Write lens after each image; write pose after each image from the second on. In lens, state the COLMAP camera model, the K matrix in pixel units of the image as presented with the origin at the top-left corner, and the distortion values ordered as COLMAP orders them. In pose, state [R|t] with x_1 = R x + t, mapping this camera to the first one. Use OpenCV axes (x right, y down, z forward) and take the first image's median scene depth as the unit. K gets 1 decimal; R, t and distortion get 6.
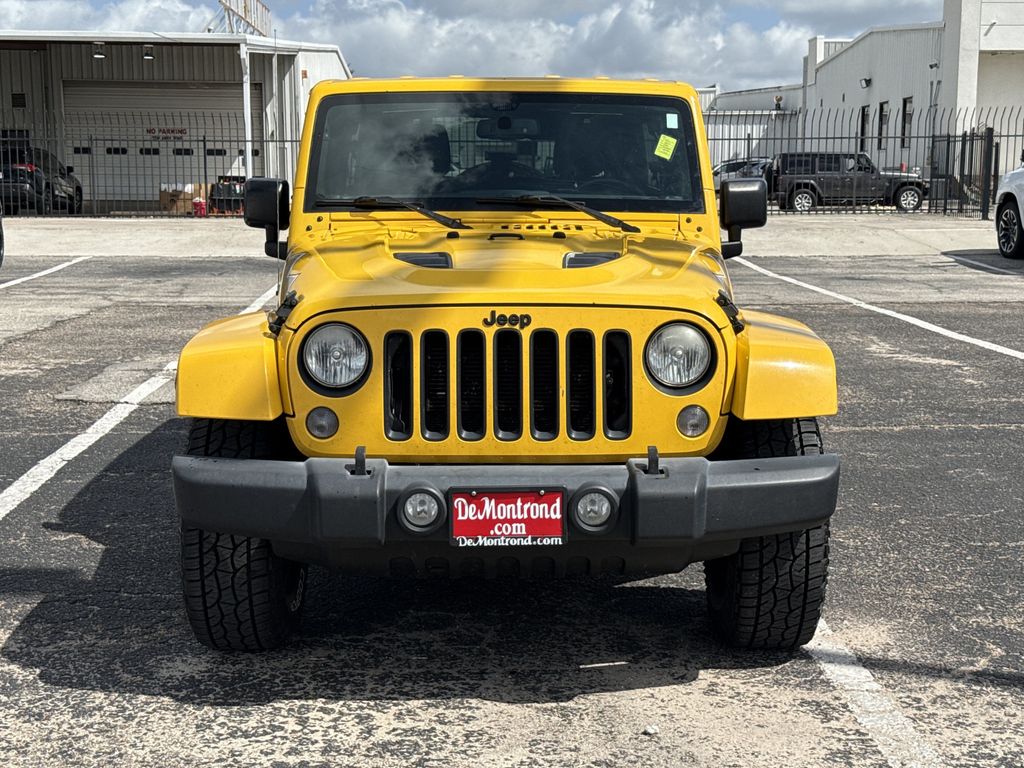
lens RADIAL K [[1520.4, 0, 537.2], [0, 1520.4, 384.2], [0, 0, 1]] dist [0.126384, -0.067934]
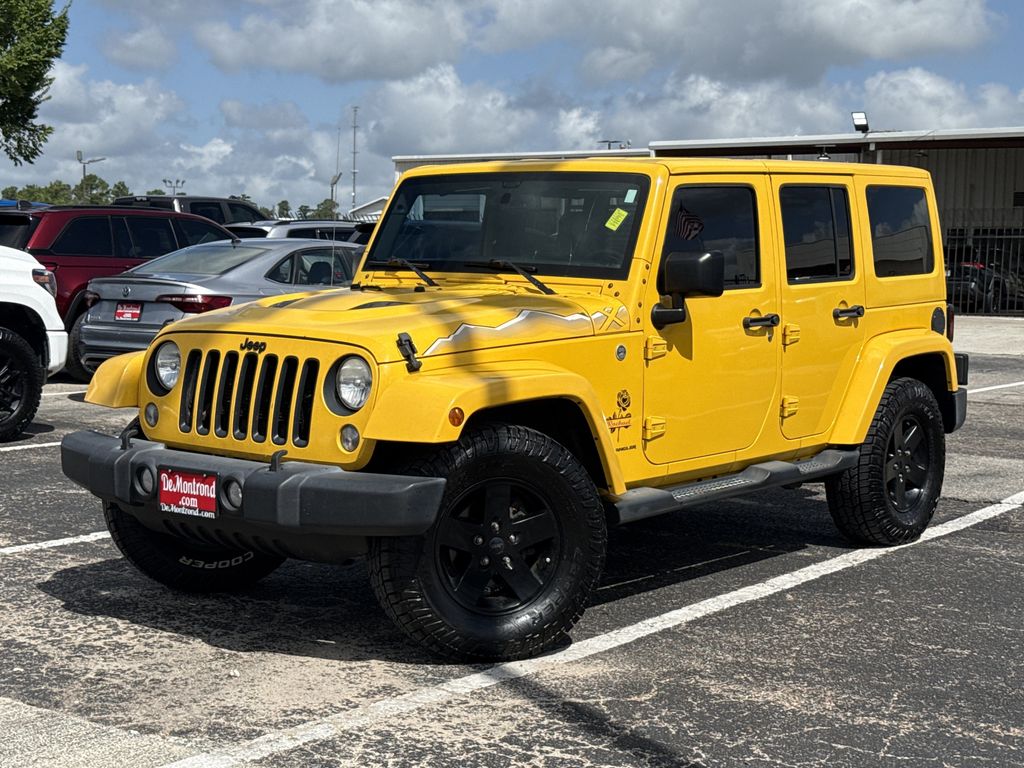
lens RADIAL K [[1681.9, 0, 549.9], [0, 1681.9, 385.3], [0, 0, 1]] dist [0.122766, 0.010756]
pose [[0.766142, 0.064539, -0.639423, 1.075619], [-0.111915, 0.993141, -0.033853, 0.010582], [0.632852, 0.097497, 0.768110, 0.075782]]
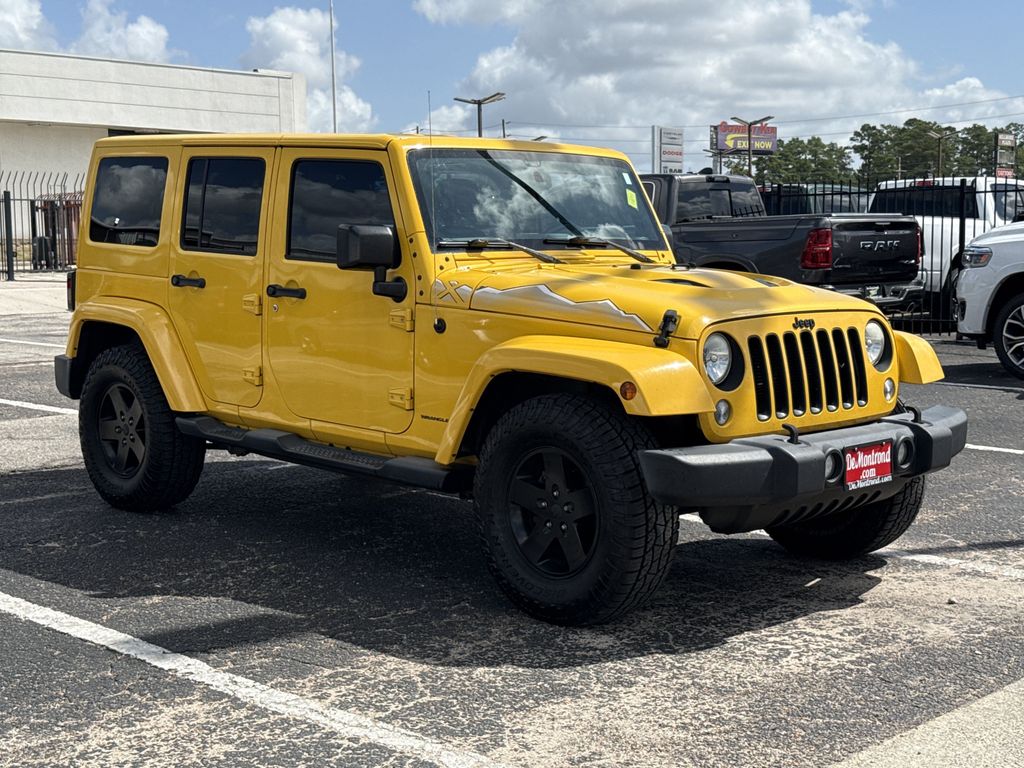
lens RADIAL K [[1520.4, 0, 537.2], [0, 1520.4, 384.2], [0, 0, 1]] dist [0.126384, -0.067934]
pose [[0.723221, -0.071544, 0.686901, -1.106378], [0.100908, 0.994892, -0.002621, -0.009649], [-0.683205, 0.071210, 0.726746, 0.195328]]
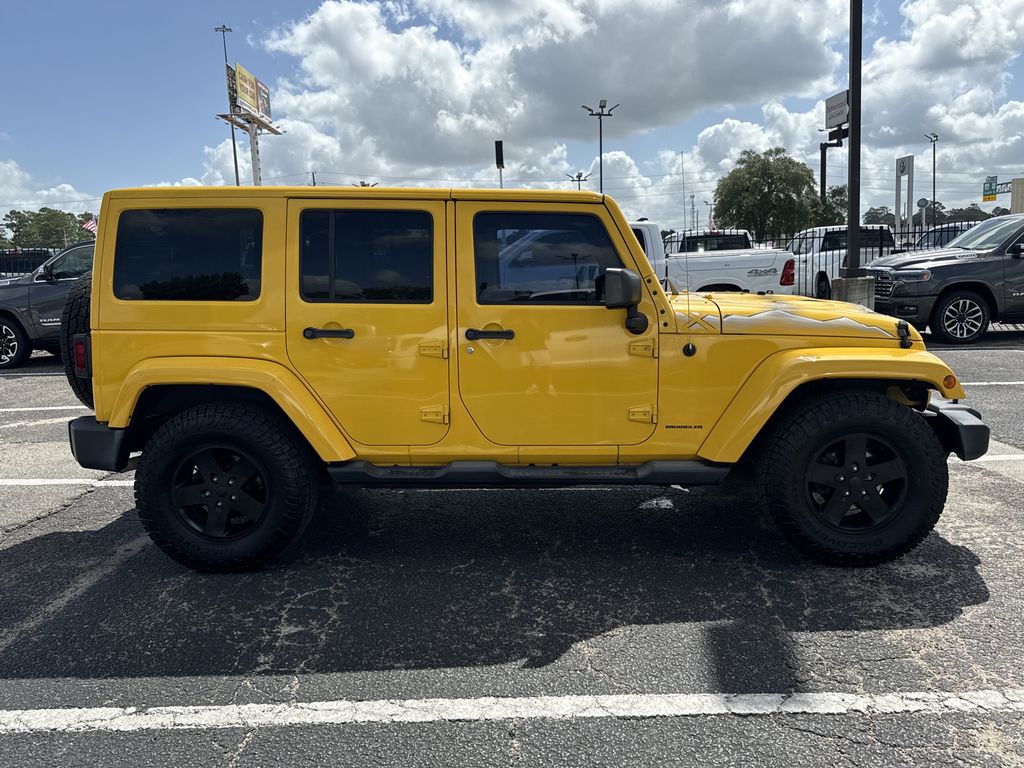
lens RADIAL K [[825.6, 0, 537.2], [0, 825.6, 378.9], [0, 0, 1]] dist [0.092221, -0.138348]
pose [[0.038644, -0.140867, 0.989274, -1.126846], [0.171114, 0.976323, 0.132339, -0.195001], [-0.984493, 0.164164, 0.061834, 1.382325]]
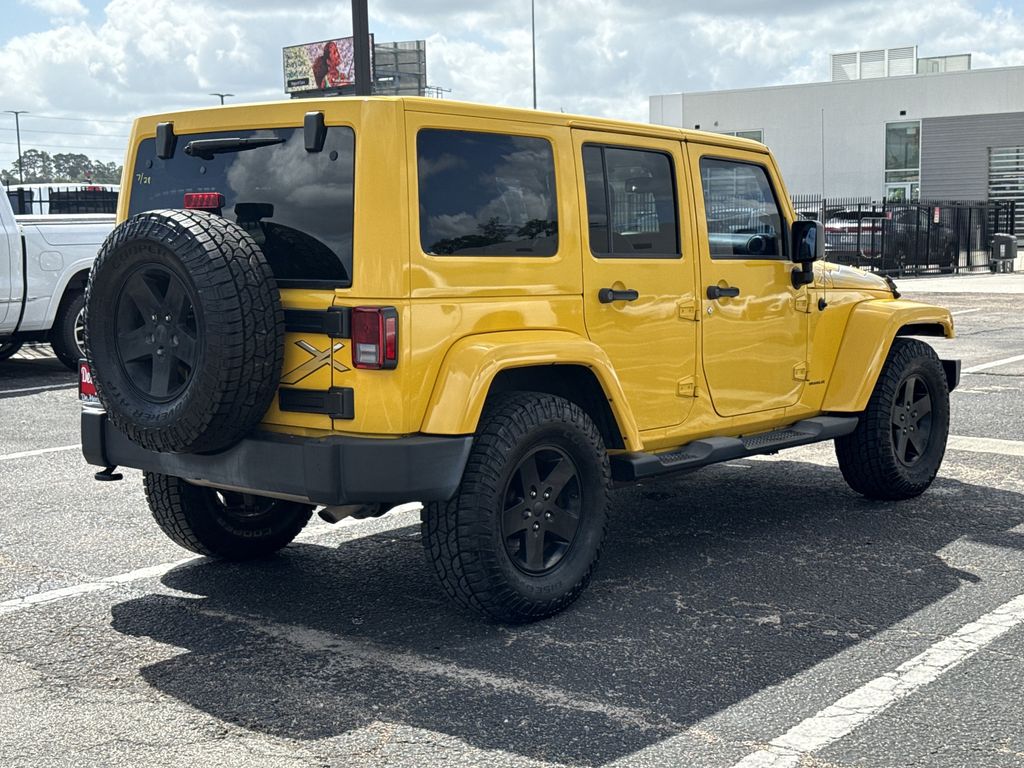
lens RADIAL K [[1430.8, 0, 512.0], [0, 1430.8, 384.0], [0, 0, 1]] dist [0.147575, -0.029909]
pose [[-0.747739, -0.062732, 0.661022, -1.010507], [0.111566, 0.969504, 0.218209, -0.376143], [-0.654552, 0.236911, -0.717938, 2.657810]]
